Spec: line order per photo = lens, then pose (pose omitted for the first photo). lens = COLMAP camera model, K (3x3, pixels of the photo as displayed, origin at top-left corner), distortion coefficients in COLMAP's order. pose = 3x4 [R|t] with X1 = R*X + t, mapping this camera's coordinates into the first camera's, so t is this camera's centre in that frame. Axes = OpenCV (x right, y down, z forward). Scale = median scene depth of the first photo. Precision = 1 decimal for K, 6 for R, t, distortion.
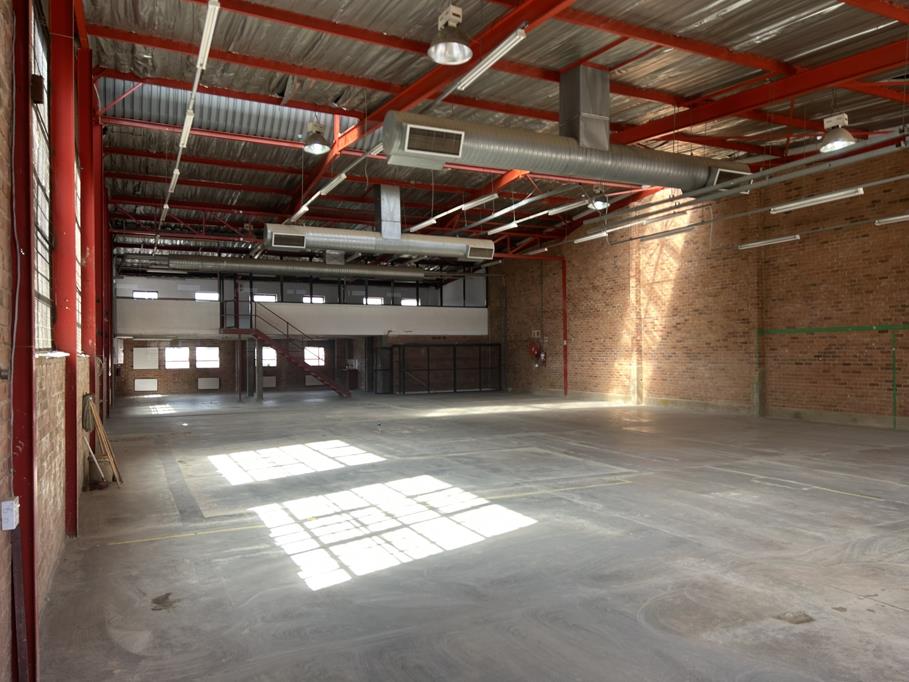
lens RADIAL K [[674.8, 0, 461.3], [0, 674.8, 339.9], [0, 0, 1]] dist [0.089015, -0.104569]
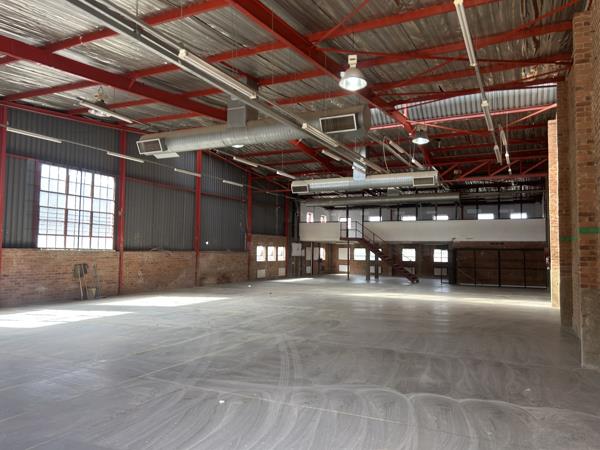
lens RADIAL K [[445.4, 0, 304.5], [0, 445.4, 224.3], [0, 0, 1]] dist [0.089015, -0.104569]
pose [[0.612049, -0.030475, -0.790233, 0.537607], [-0.004084, 0.999122, -0.041694, -0.002904], [0.790810, 0.028746, 0.611387, 0.231635]]
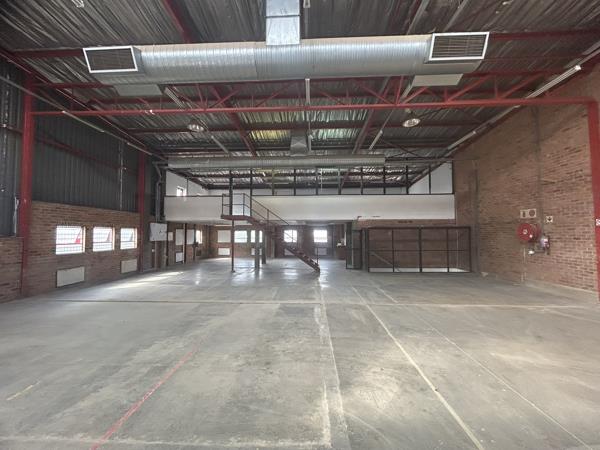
lens RADIAL K [[241.3, 0, 299.6], [0, 241.3, 223.4], [0, 0, 1]] dist [0.000233, 0.000095]
pose [[0.877597, -0.013310, -0.479214, 0.007184], [0.003023, 0.999748, -0.022230, 0.010369], [0.479389, 0.018060, 0.877417, 0.700805]]
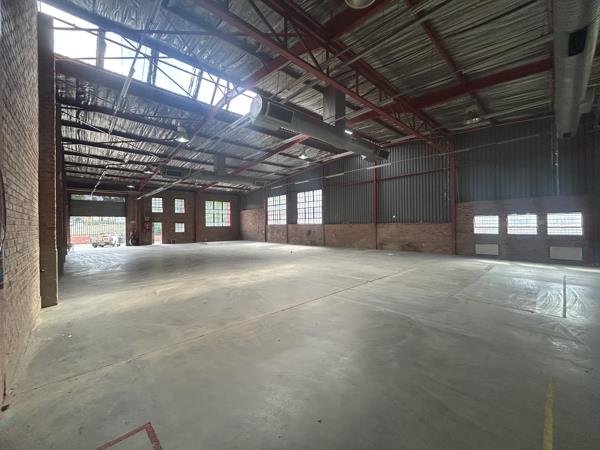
lens RADIAL K [[241.3, 0, 299.6], [0, 241.3, 223.4], [0, 0, 1]] dist [0.000233, 0.000095]
pose [[-0.956676, 0.024450, -0.290127, 0.073679], [0.030754, 0.999379, -0.017187, 0.019606], [0.289527, -0.025365, -0.956834, 1.207053]]
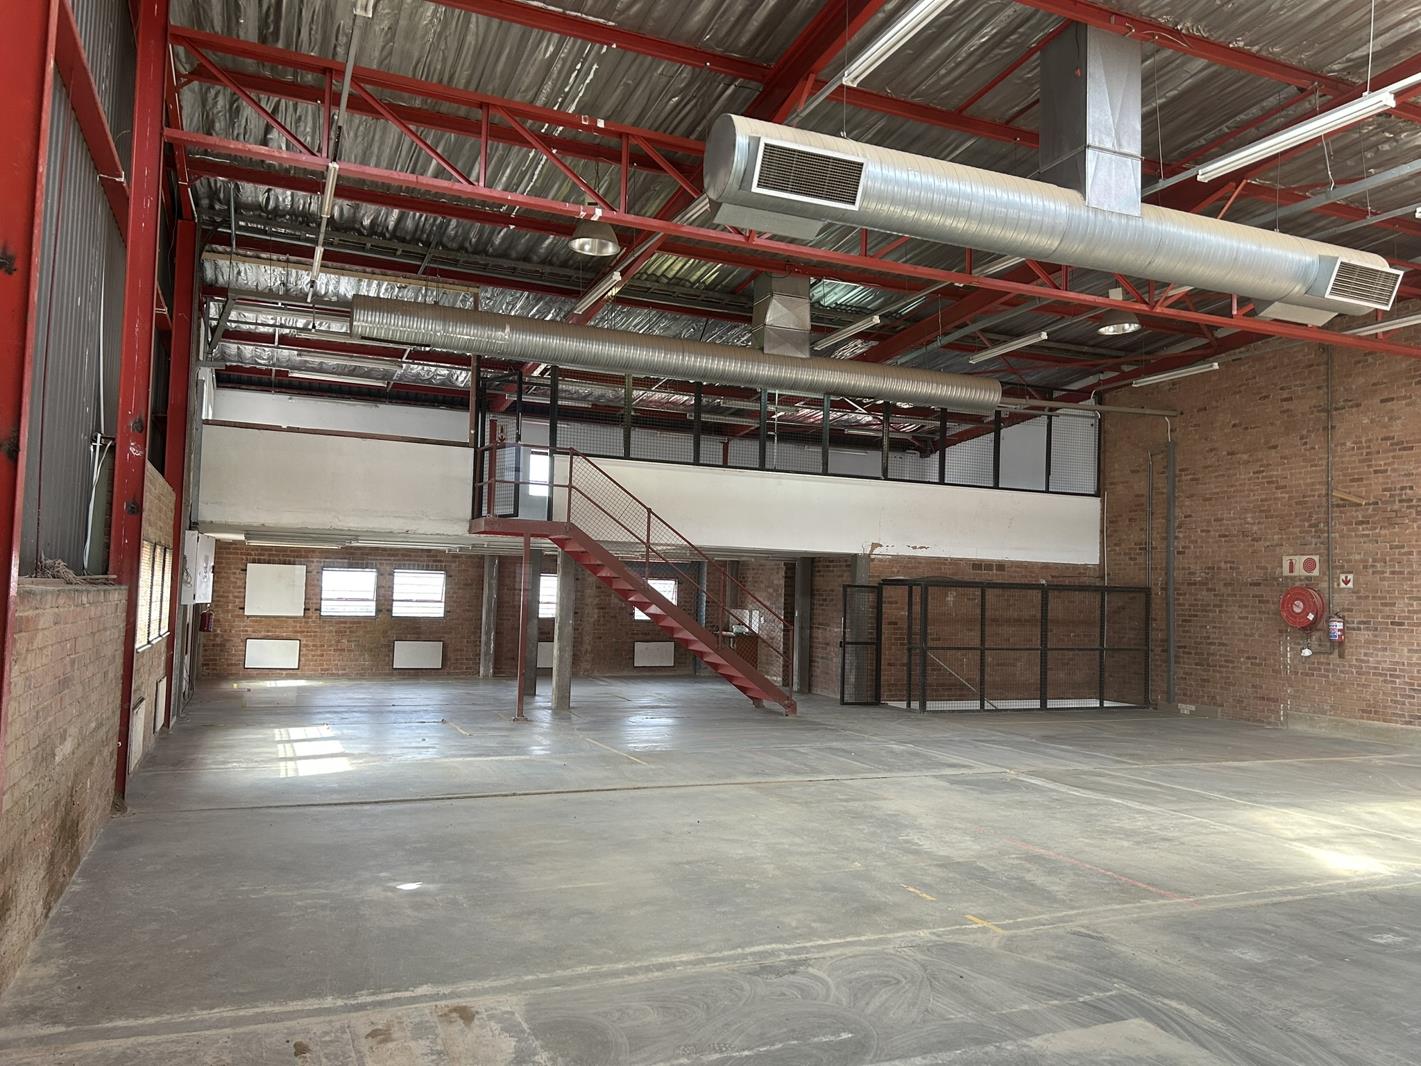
lens RADIAL K [[1054.8, 0, 721.2], [0, 1054.8, 531.3], [0, 0, 1]] dist [0.089015, -0.104569]
pose [[0.998304, 0.036295, -0.045513, -0.207980], [-0.038154, 0.998444, -0.040663, 0.009625], [0.043966, 0.042331, 0.998136, 0.463697]]
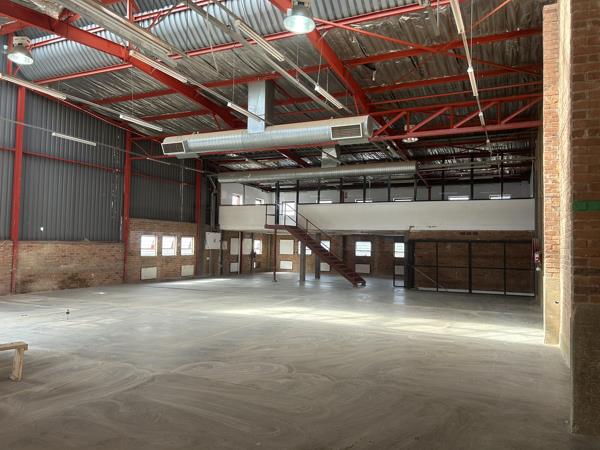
lens RADIAL K [[445.4, 0, 304.5], [0, 445.4, 224.3], [0, 0, 1]] dist [0.089015, -0.104569]
pose [[0.629428, -0.014372, -0.776926, 0.395073], [-0.011372, 0.999552, -0.027704, 0.005168], [0.776976, 0.026272, 0.628982, 0.542293]]
